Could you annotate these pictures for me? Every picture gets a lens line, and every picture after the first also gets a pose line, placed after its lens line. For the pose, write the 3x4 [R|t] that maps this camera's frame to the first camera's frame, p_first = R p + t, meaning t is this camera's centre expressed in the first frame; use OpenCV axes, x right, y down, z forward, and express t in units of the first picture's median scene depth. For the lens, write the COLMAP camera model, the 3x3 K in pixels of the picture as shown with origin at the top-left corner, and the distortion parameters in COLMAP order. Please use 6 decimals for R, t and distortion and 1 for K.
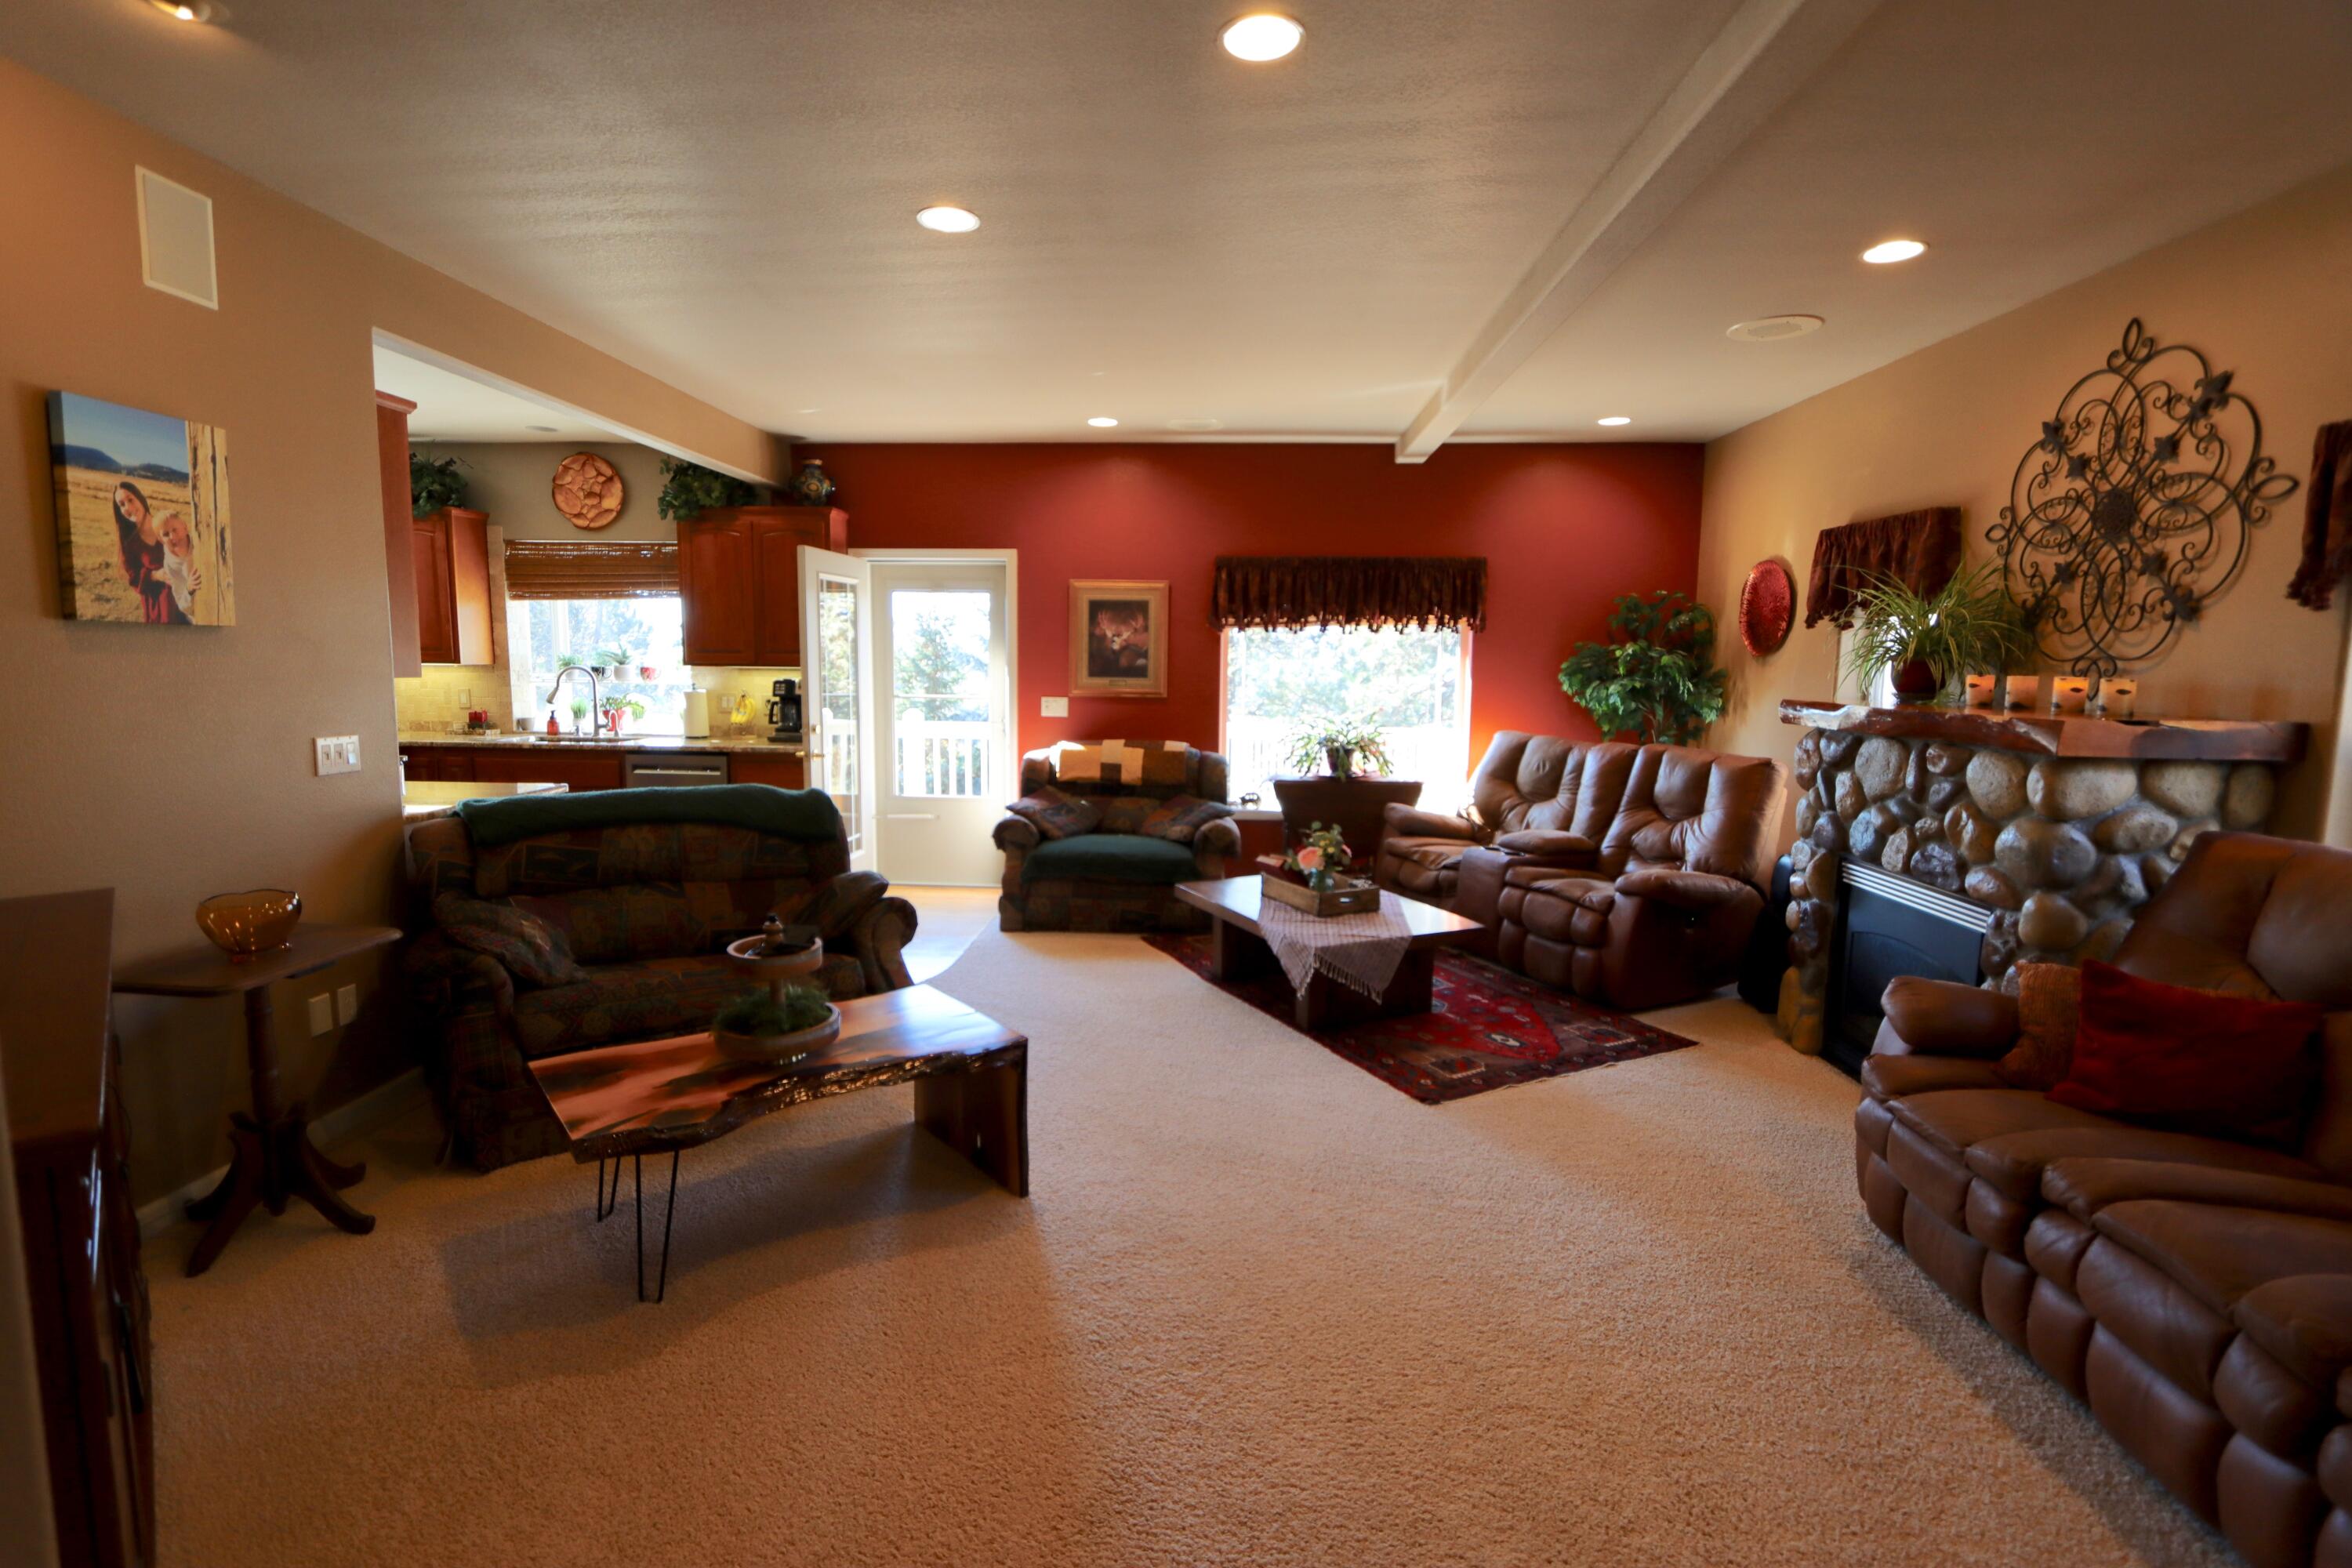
lens RADIAL K [[1078.0, 0, 1173.3], [0, 1078.0, 781.0], [0, 0, 1]] dist [-0.014281, 0.000906]
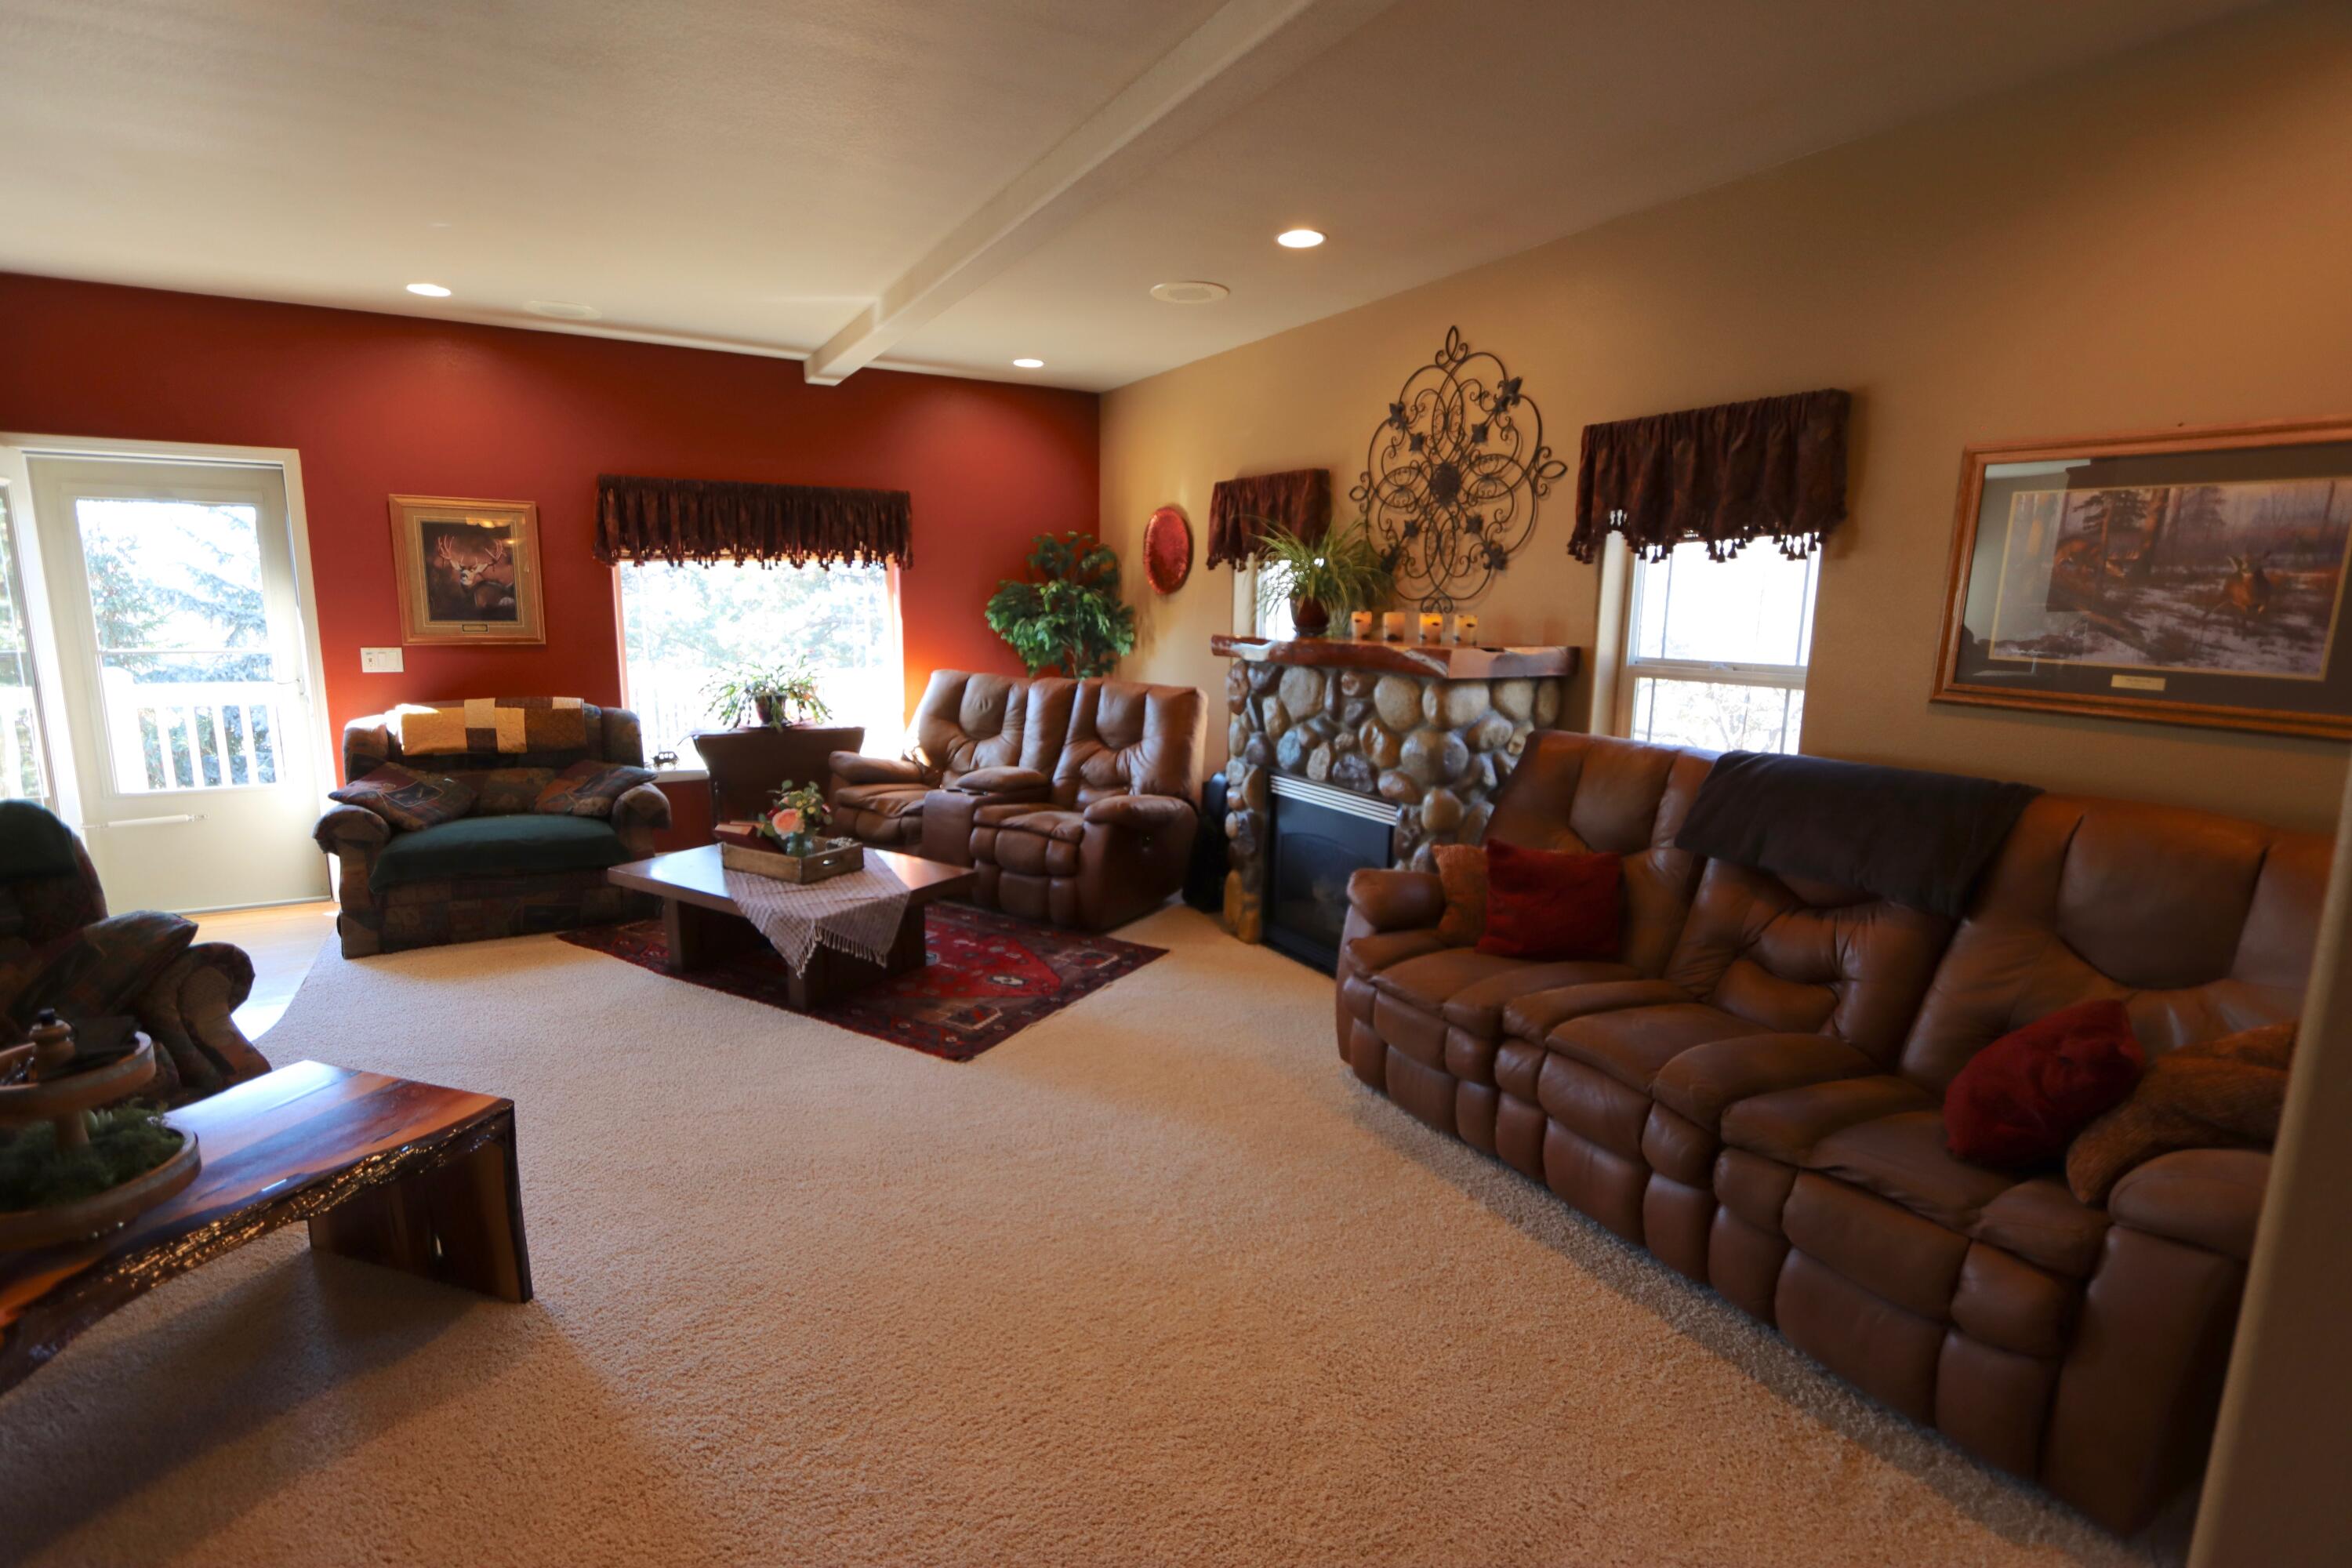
lens RADIAL K [[1078.0, 0, 1174.9], [0, 1078.0, 782.7], [0, 0, 1]] dist [-0.014281, 0.000906]
pose [[0.840904, -0.090708, 0.533529, -0.079748], [0.058242, 0.995296, 0.077421, -0.011979], [-0.538041, -0.034030, 0.842231, 0.070419]]
